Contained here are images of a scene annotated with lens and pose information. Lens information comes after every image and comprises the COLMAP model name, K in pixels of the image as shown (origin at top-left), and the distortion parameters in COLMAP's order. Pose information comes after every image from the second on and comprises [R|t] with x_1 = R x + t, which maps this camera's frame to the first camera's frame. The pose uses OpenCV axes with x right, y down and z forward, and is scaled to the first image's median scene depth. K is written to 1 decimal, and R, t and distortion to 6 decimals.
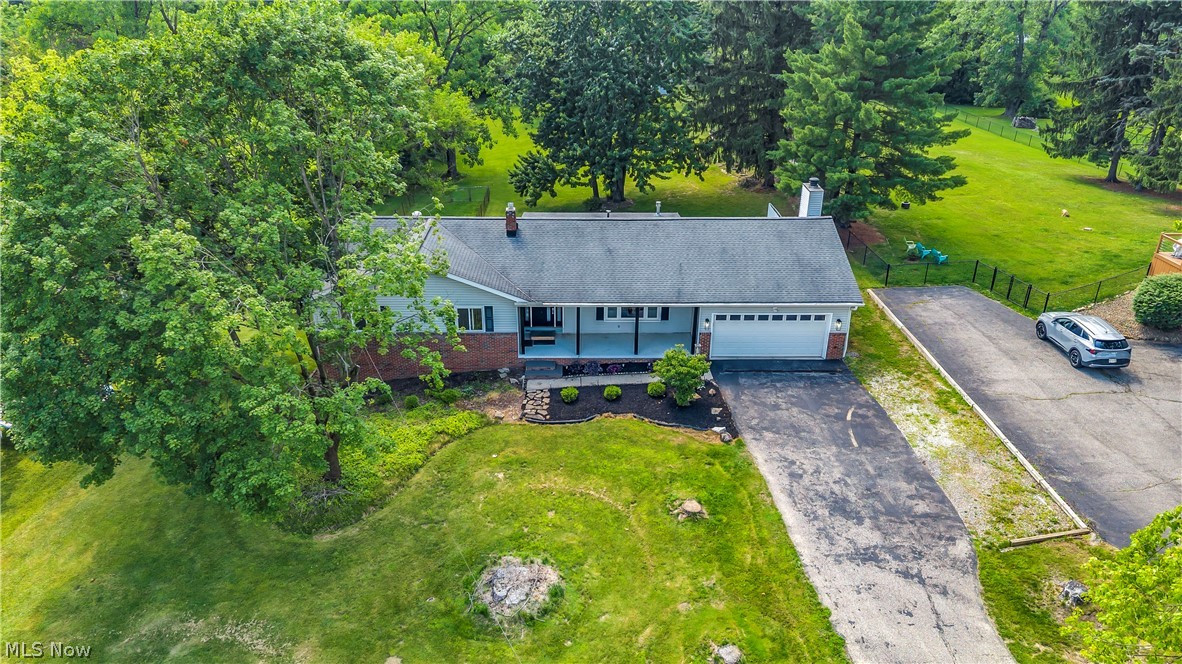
lens RADIAL K [[812.6, 0, 591.0], [0, 812.6, 332.0], [0, 0, 1]] dist [0.000676, -0.081545]
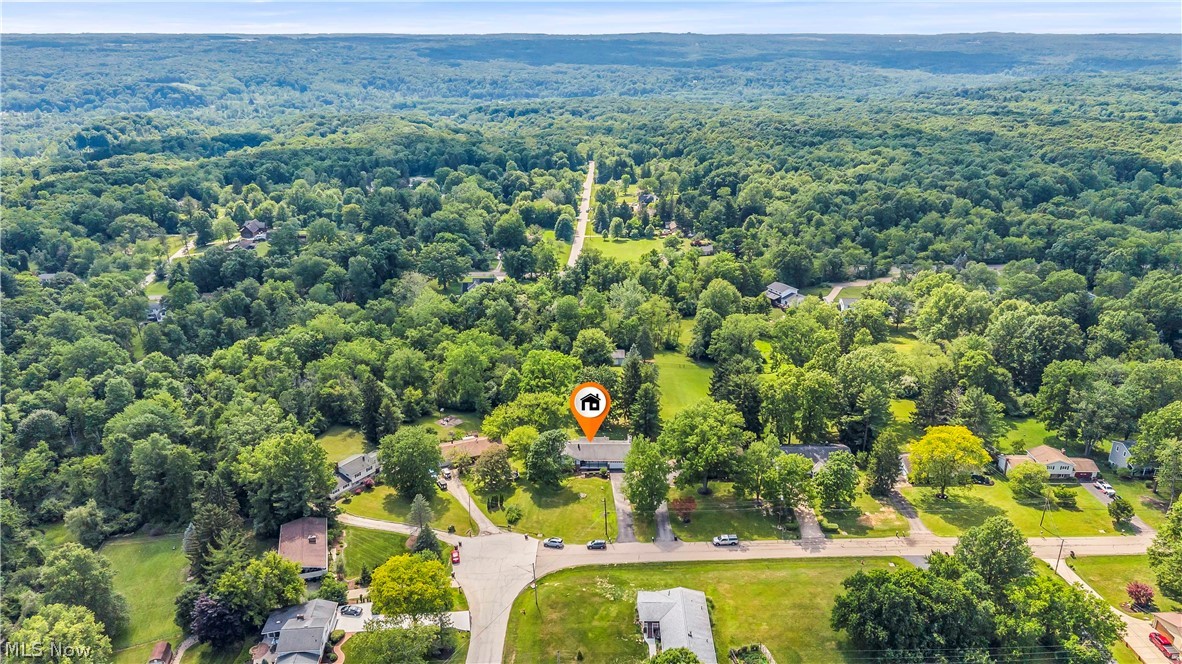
lens RADIAL K [[794.0, 0, 591.0], [0, 794.0, 332.0], [0, 0, 1]] dist [0.128011, -0.191664]
pose [[0.999685, -0.002333, -0.024976, 0.183327], [0.000228, 0.996469, -0.083959, -0.594937], [0.025084, 0.083927, 0.996156, -6.237437]]
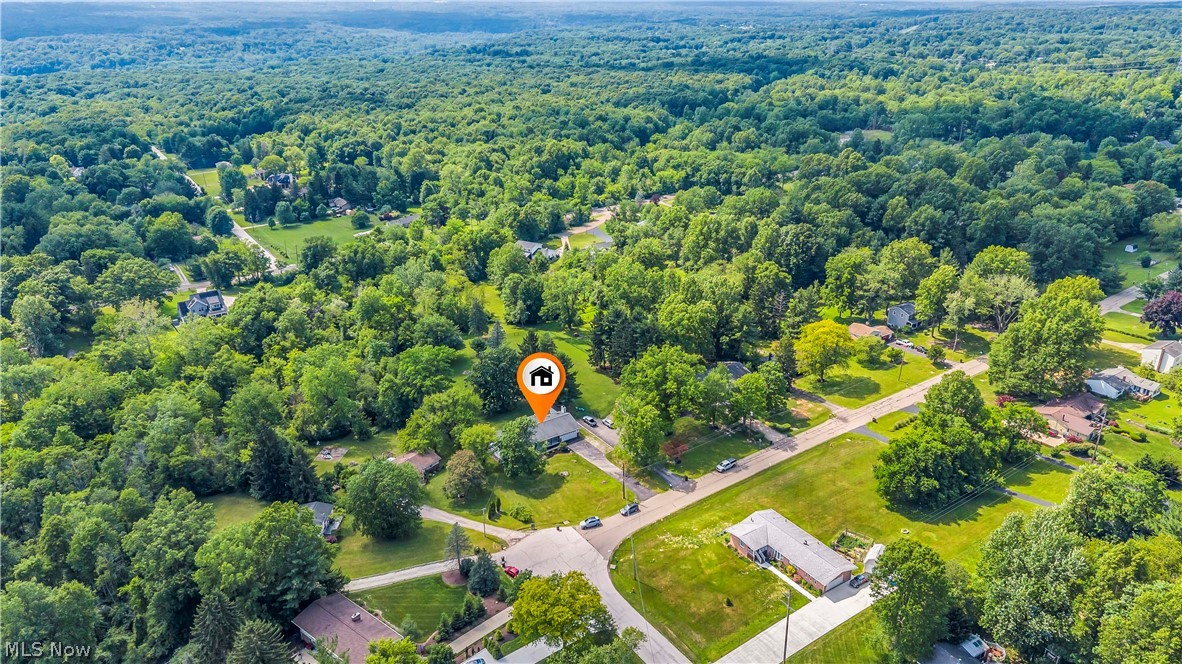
lens RADIAL K [[794.0, 0, 591.0], [0, 794.0, 332.0], [0, 0, 1]] dist [0.128011, -0.191664]
pose [[0.845630, -0.225537, 0.483780, -2.860427], [0.244070, 0.969427, 0.025319, -1.043480], [-0.474699, 0.096665, 0.874824, -5.372904]]
